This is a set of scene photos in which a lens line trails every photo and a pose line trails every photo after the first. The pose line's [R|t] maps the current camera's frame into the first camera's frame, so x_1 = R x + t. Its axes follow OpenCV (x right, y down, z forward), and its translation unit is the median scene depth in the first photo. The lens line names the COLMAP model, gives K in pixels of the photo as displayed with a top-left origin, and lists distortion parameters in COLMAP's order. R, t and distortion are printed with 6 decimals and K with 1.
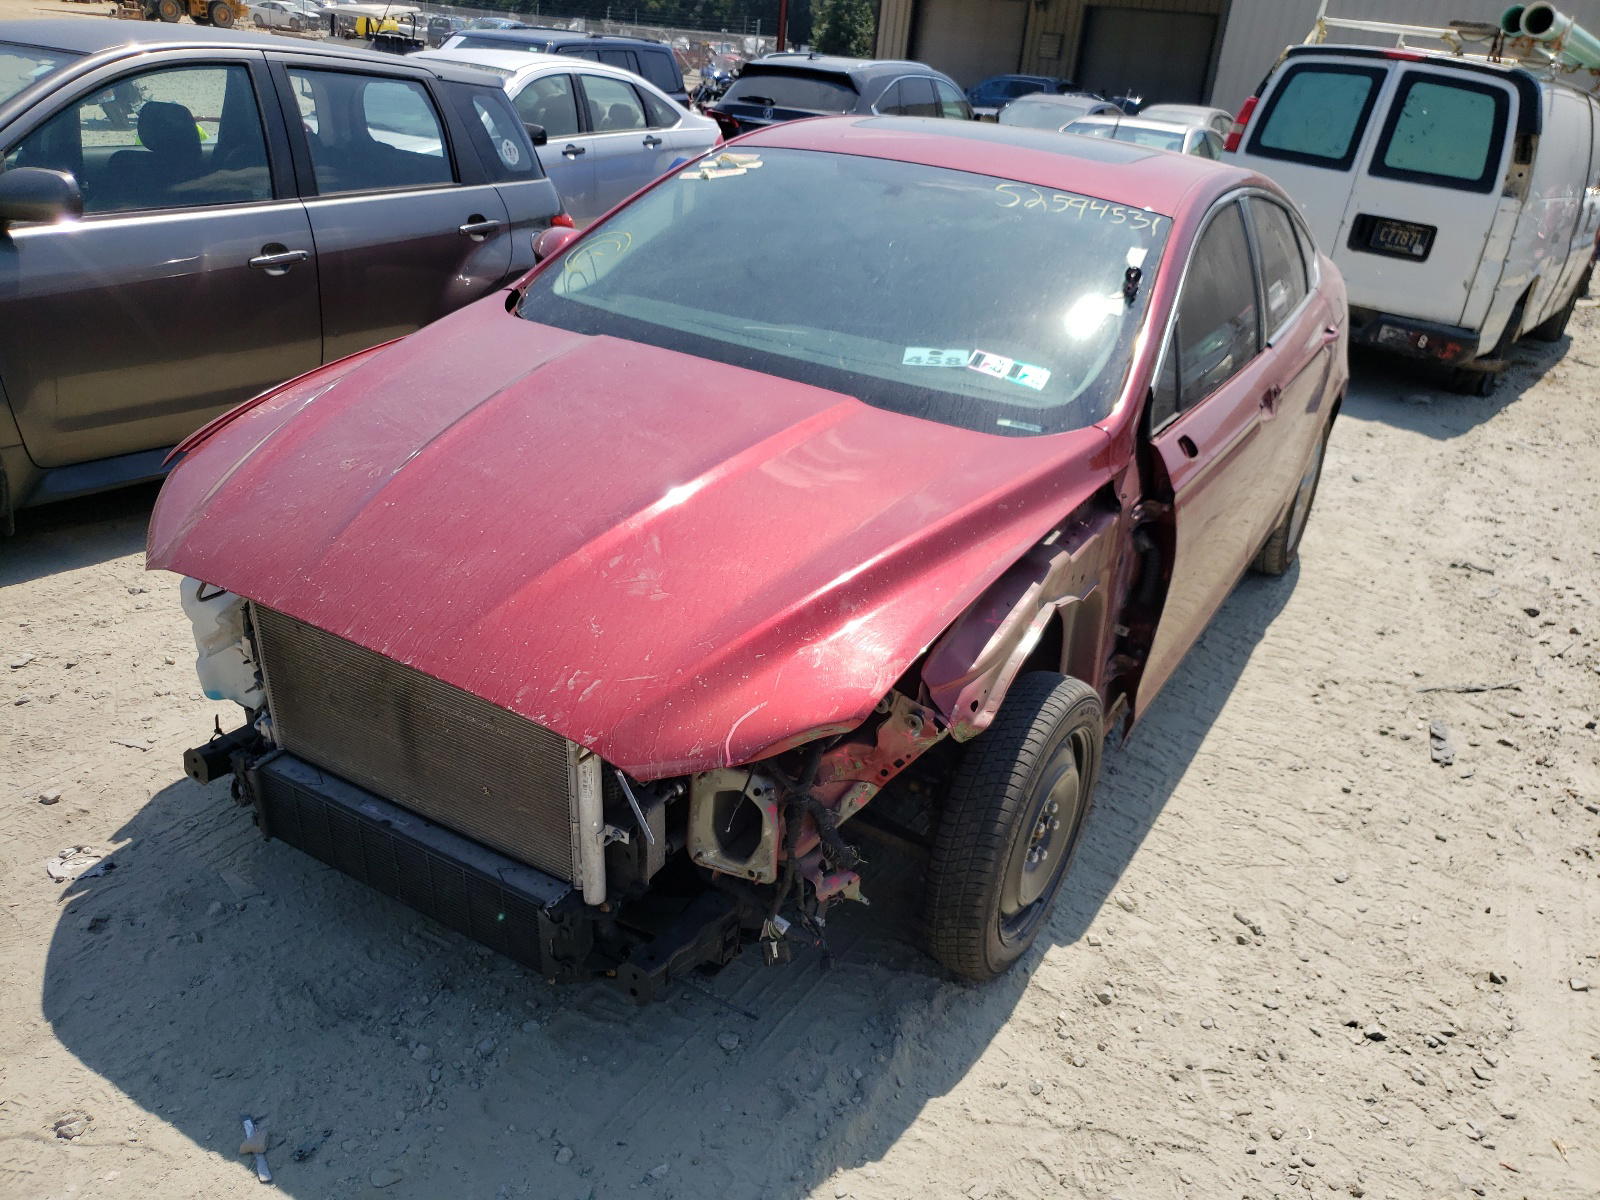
lens RADIAL K [[1245.4, 0, 823.5], [0, 1245.4, 592.0], [0, 0, 1]] dist [0.000158, 0.050799]
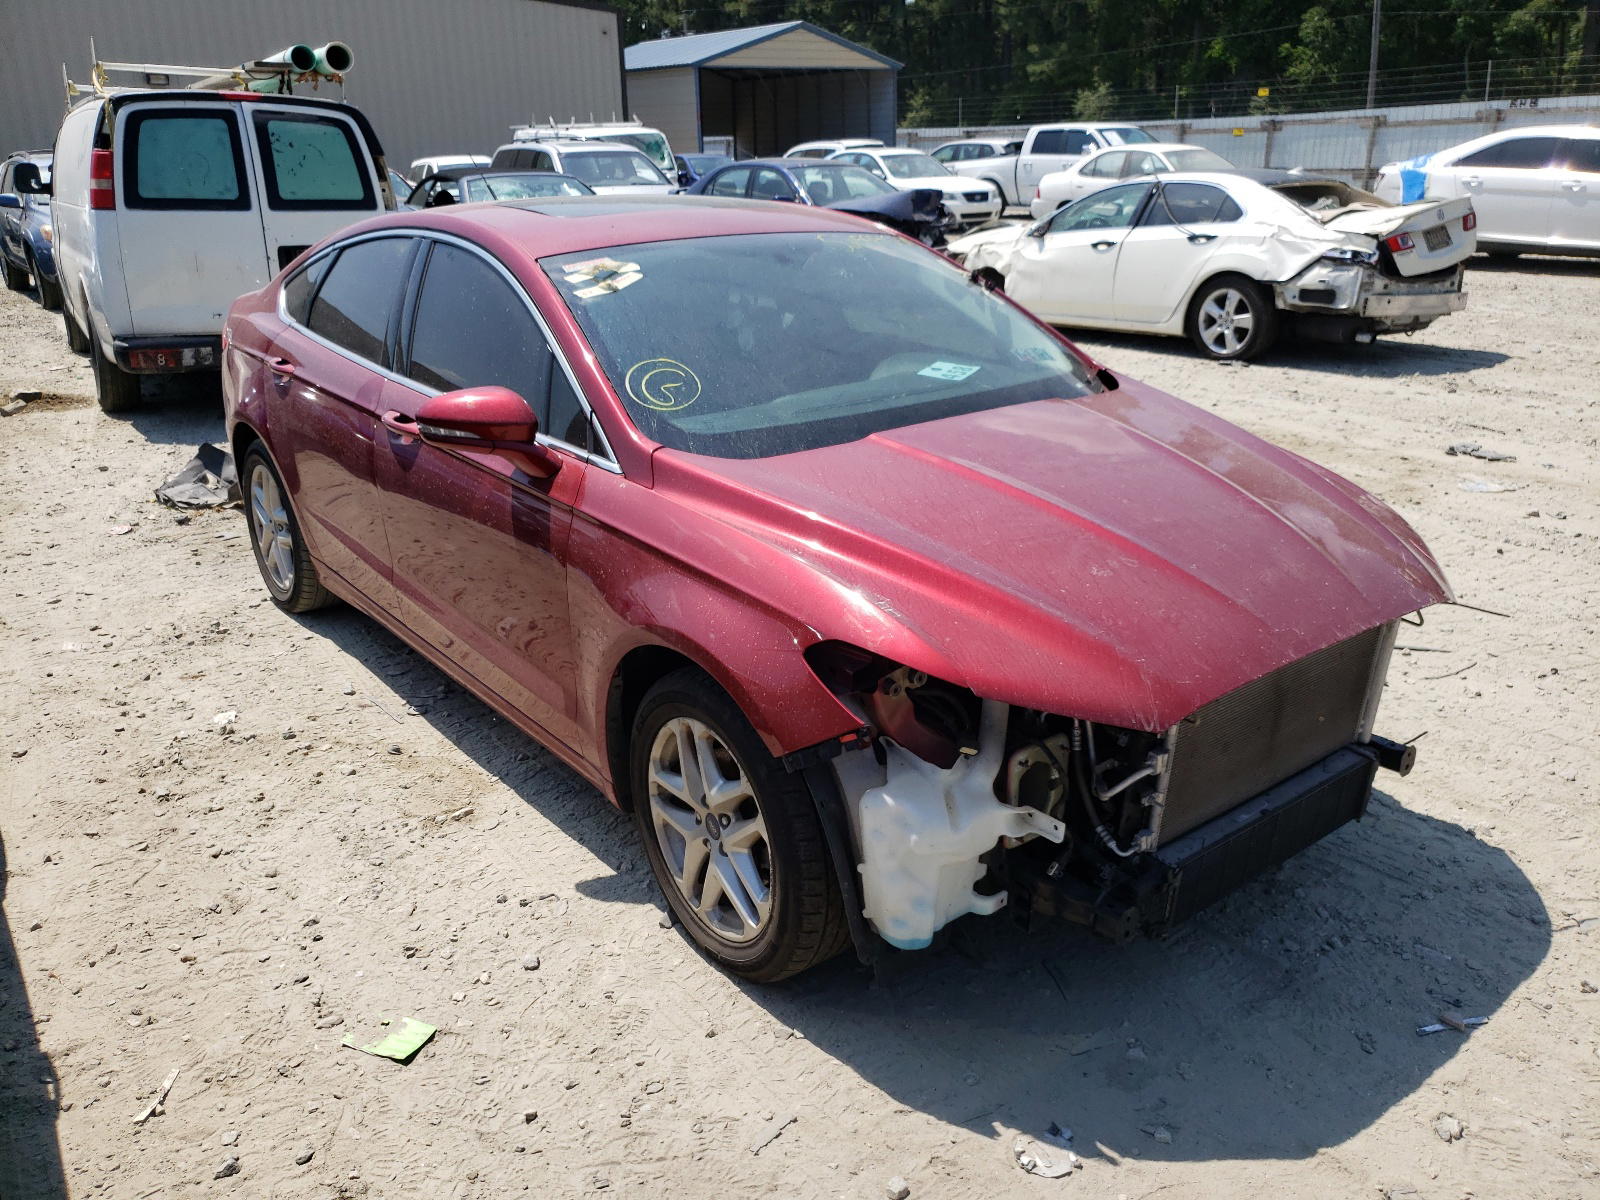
lens RADIAL K [[1226.8, 0, 800.0], [0, 1226.8, 600.0], [0, 0, 1]] dist [0.017588, 0.002413]
pose [[0.385217, -0.418780, 0.822333, -0.815796], [0.415578, 0.874354, 0.250598, -0.271308], [-0.823956, 0.245208, 0.510852, 0.422604]]
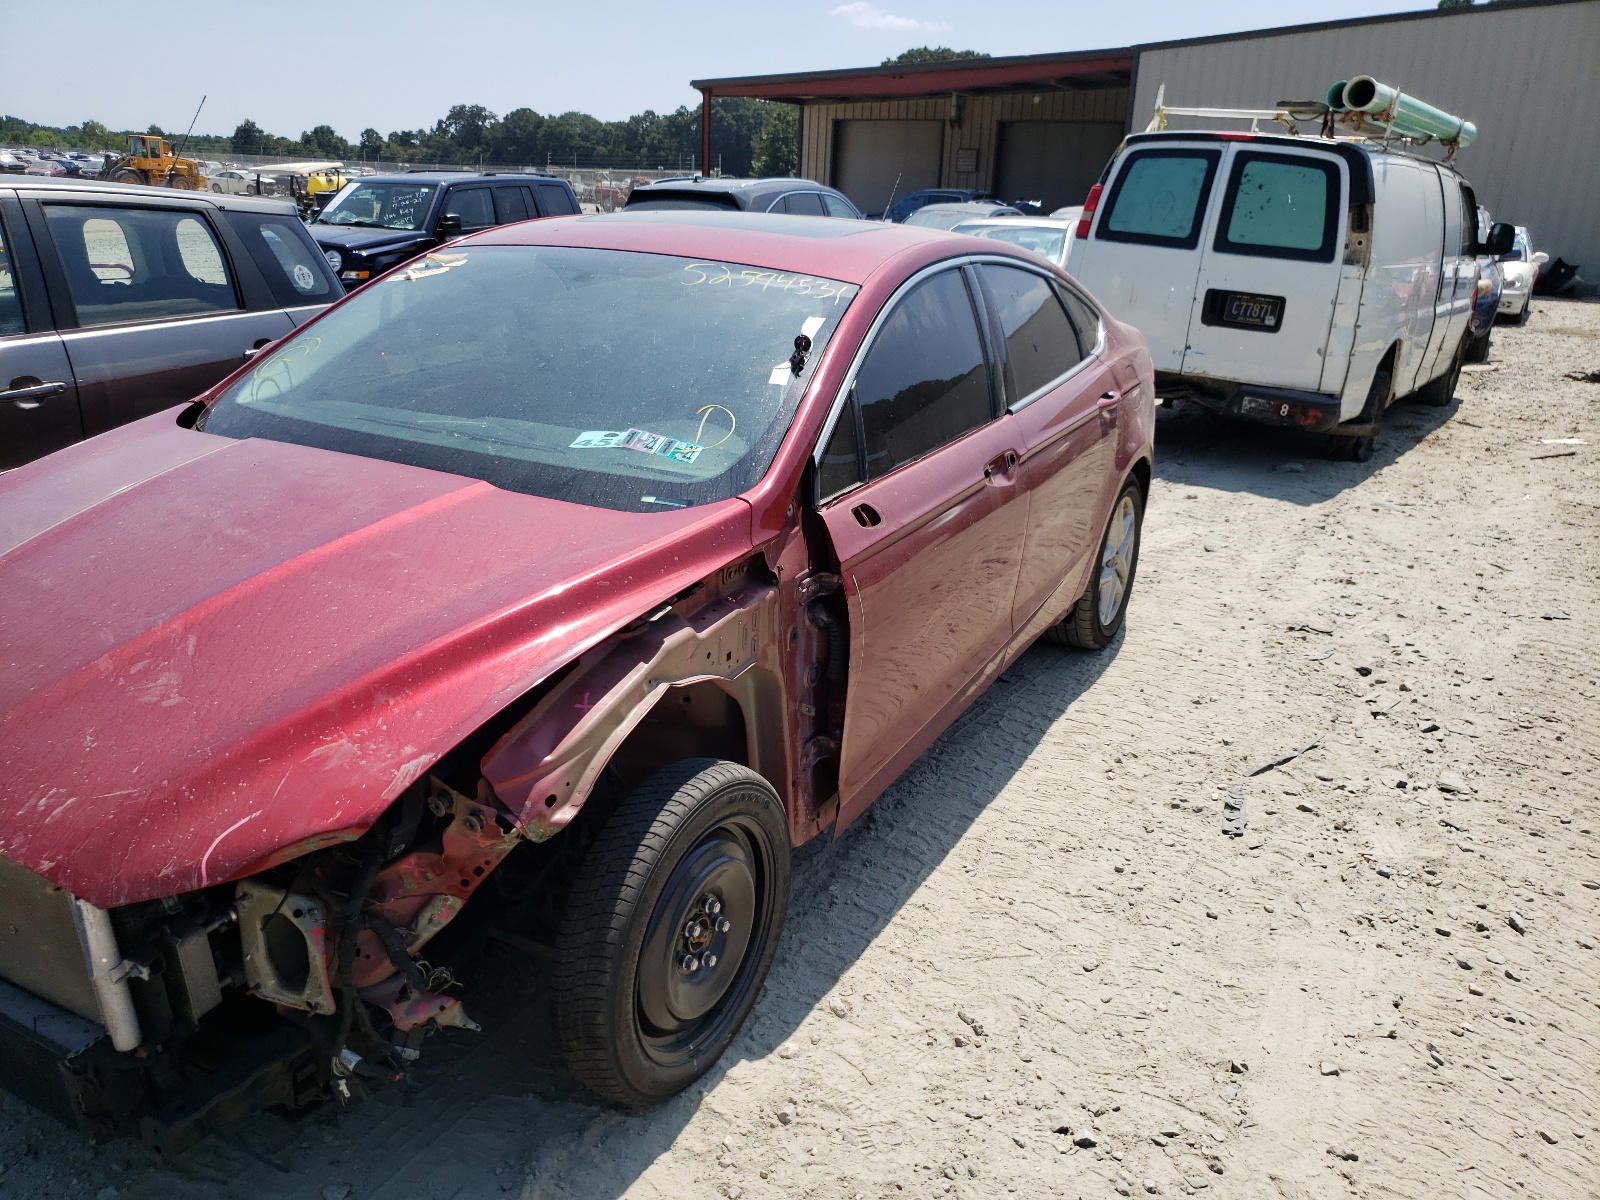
lens RADIAL K [[1226.8, 0, 800.0], [0, 1226.8, 600.0], [0, 0, 1]] dist [0.017588, 0.002413]
pose [[0.997998, -0.062396, -0.010327, 0.206820], [0.061324, 0.994637, -0.083292, 0.019803], [0.015469, 0.082491, 0.996472, 0.057731]]
